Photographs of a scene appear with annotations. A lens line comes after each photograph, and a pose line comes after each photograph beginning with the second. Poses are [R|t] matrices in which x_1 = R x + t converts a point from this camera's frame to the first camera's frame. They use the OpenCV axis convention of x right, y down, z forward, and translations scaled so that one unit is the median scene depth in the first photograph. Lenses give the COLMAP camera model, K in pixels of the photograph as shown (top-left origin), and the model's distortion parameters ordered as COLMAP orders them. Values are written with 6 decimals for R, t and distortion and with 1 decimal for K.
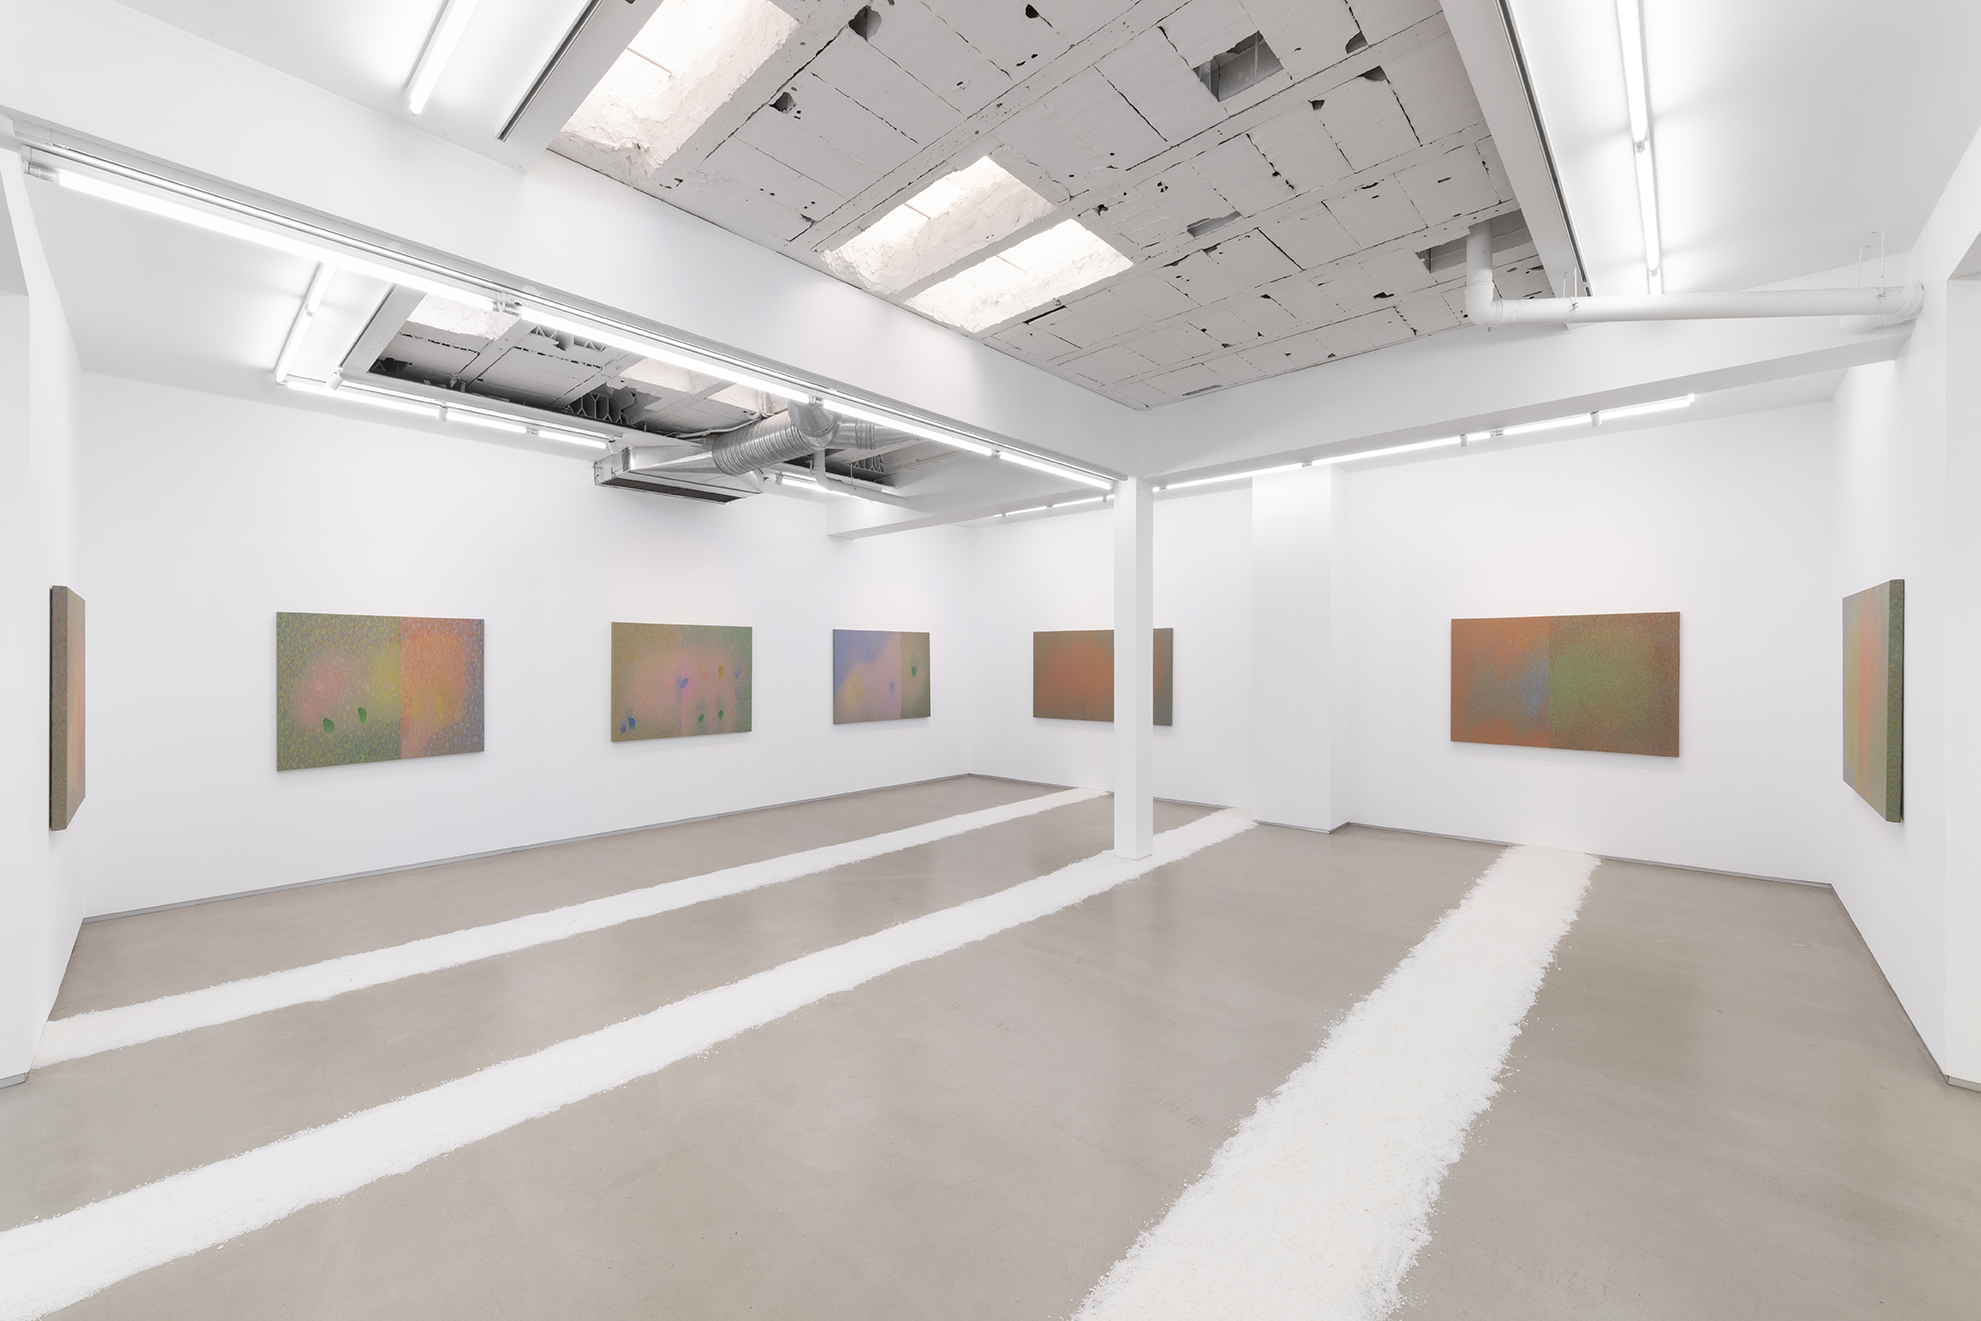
lens RADIAL K [[864.6, 0, 1019.3], [0, 864.6, 657.8], [0, 0, 1]] dist [0.016759, 0.000216]
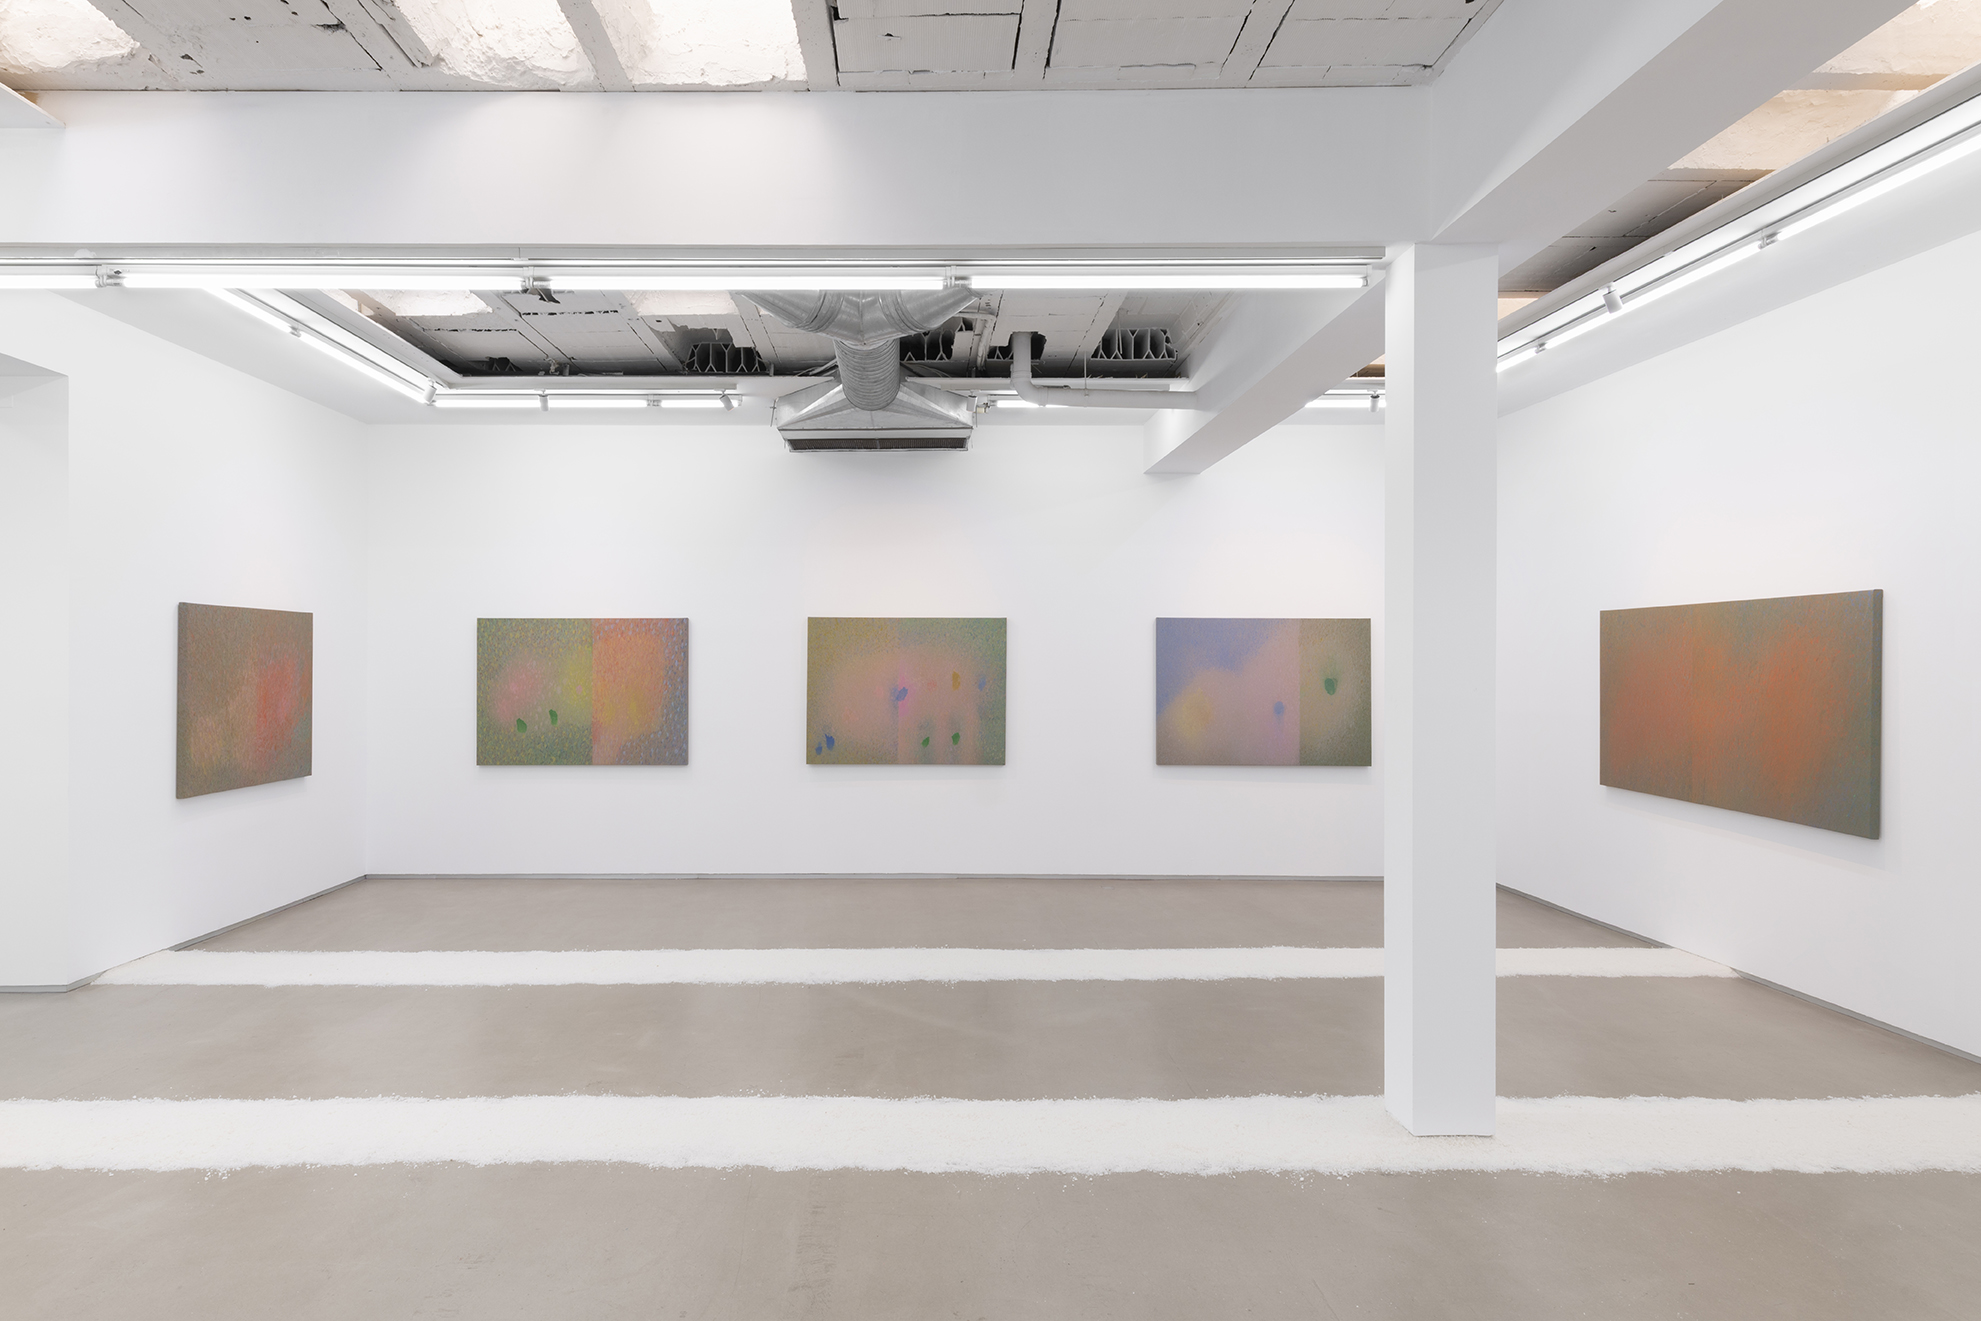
lens RADIAL K [[1084.0, 0, 887.2], [0, 1084.0, 661.5], [0, 0, 1]] dist [0.022032, -0.014722]
pose [[0.610659, 0.002138, -0.791891, 0.421297], [-0.002276, 0.999997, 0.000944, -0.000720], [0.791890, 0.001226, 0.610662, 0.481315]]
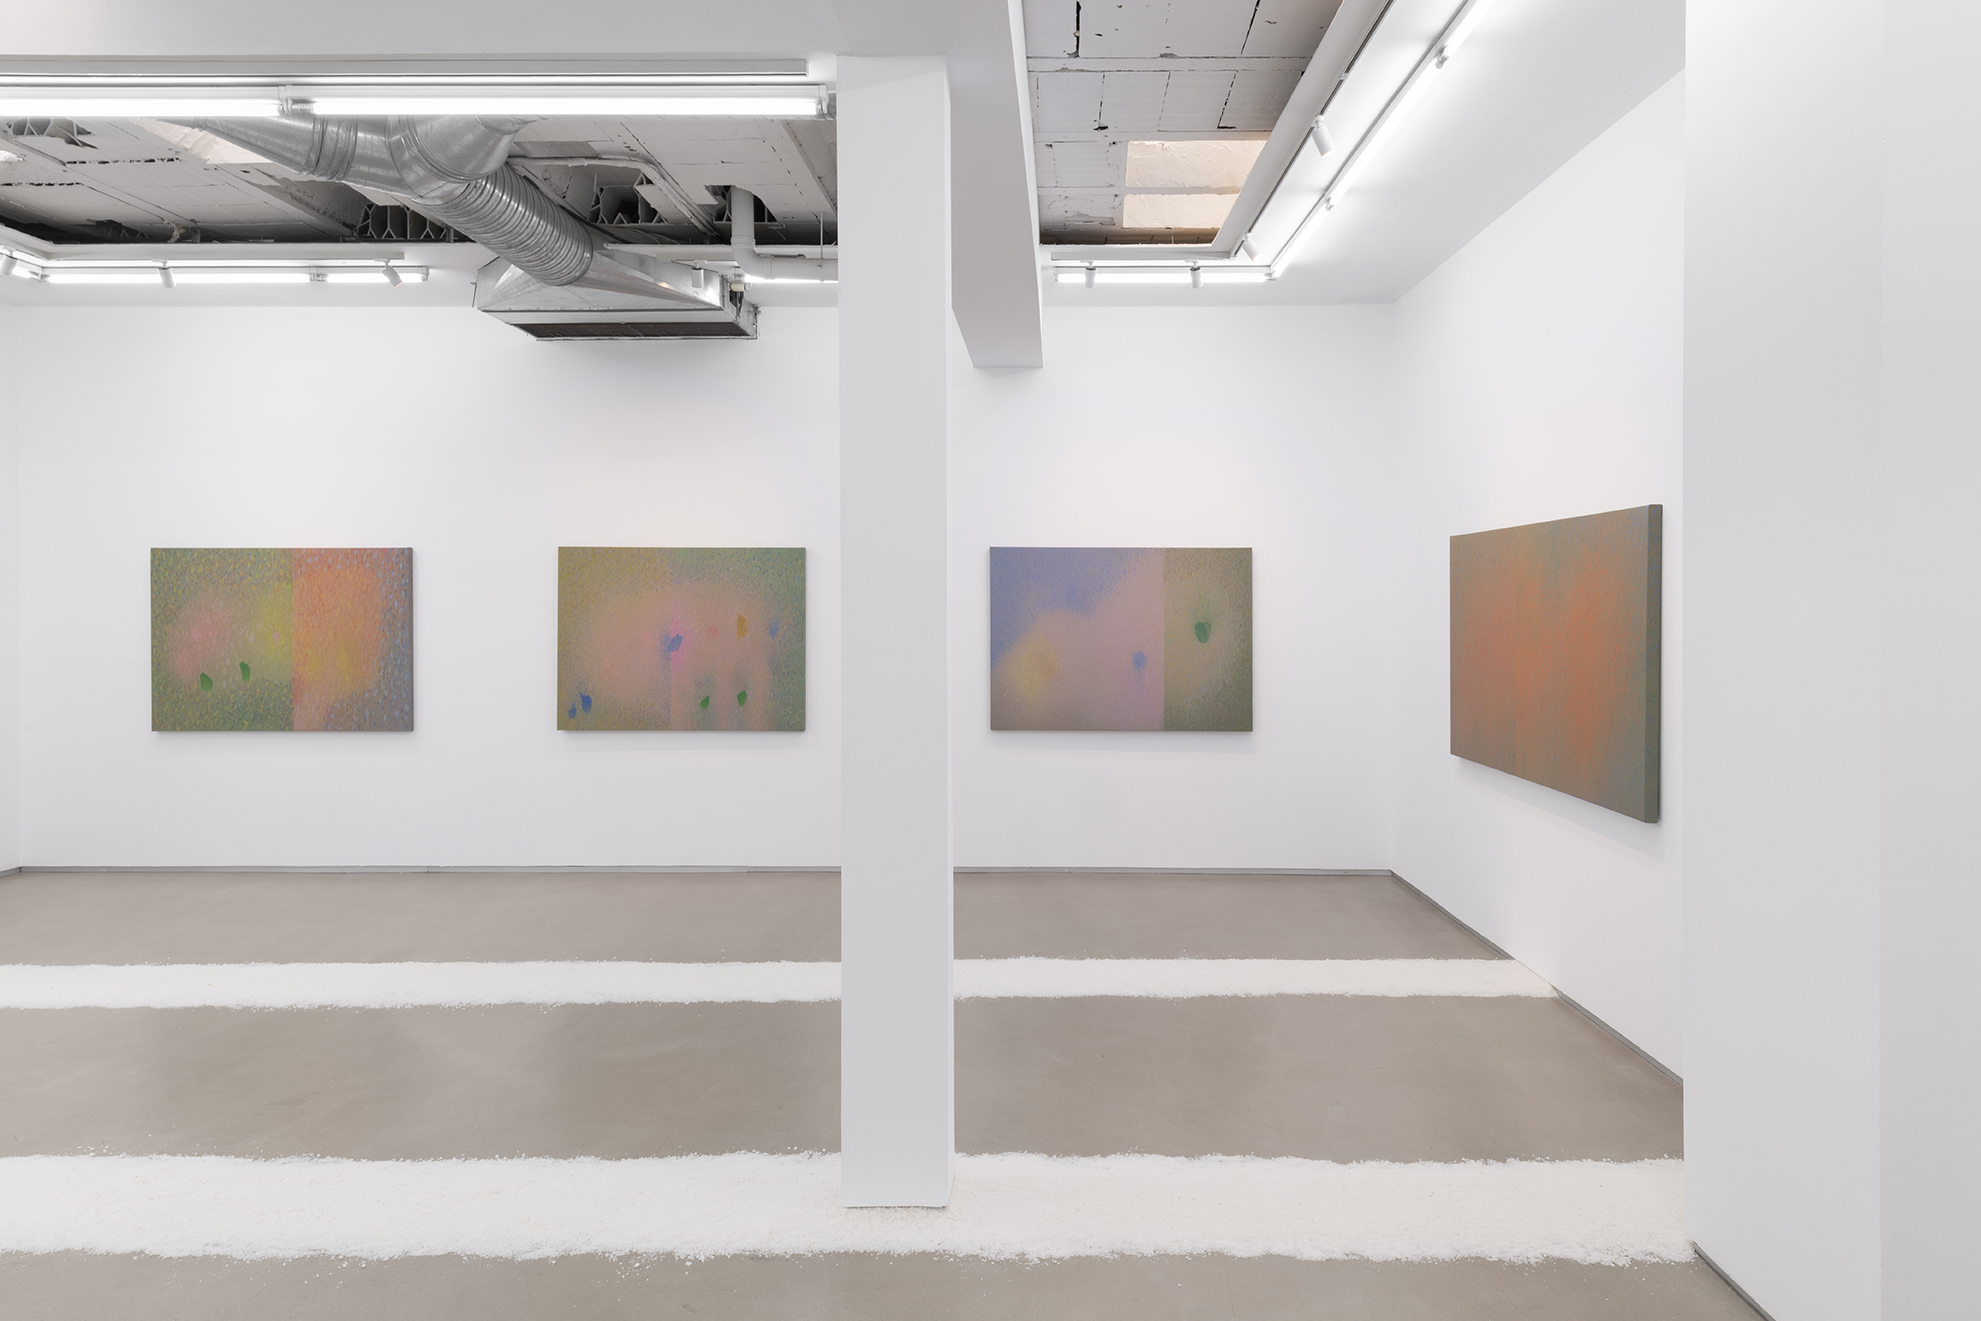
lens RADIAL K [[1310.4, 0, 1008.2], [0, 1310.4, 623.3], [0, 0, 1]] dist [0.018820, -0.006667]
pose [[0.598752, 0.012343, -0.800840, 0.581093], [-0.001198, 0.999894, 0.014516, 0.001763], [0.800934, -0.007732, 0.598703, 0.746179]]
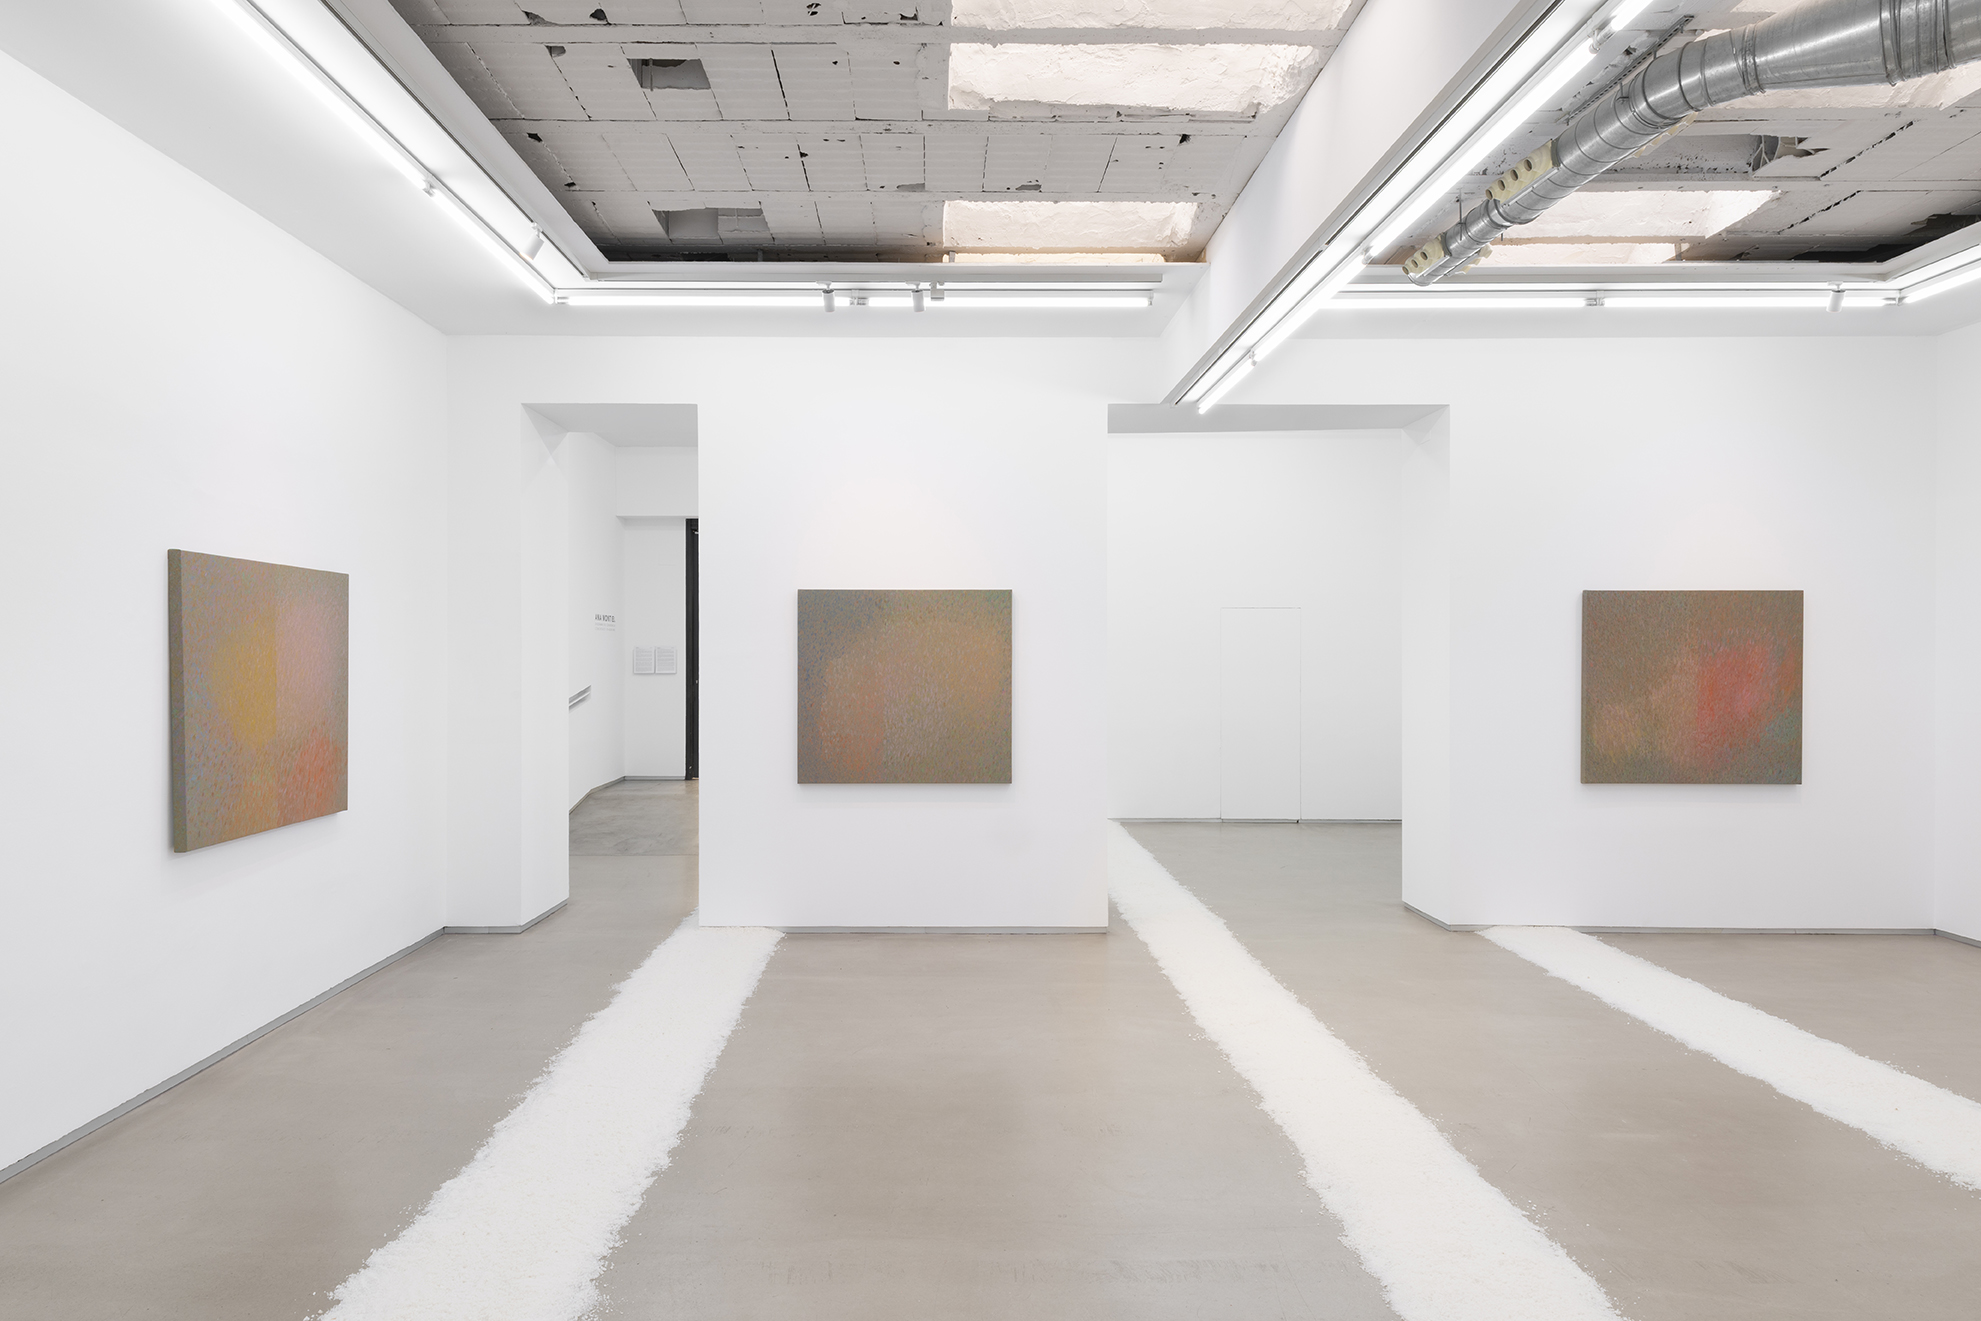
lens RADIAL K [[1222.4, 0, 1013.1], [0, 1222.4, 657.8], [0, 0, 1]] dist [0.022548, -0.003640]
pose [[-0.752299, 0.001883, -0.658819, 0.388648], [0.000841, 0.999998, 0.001898, 0.006777], [0.658821, 0.000874, -0.752299, 1.016307]]
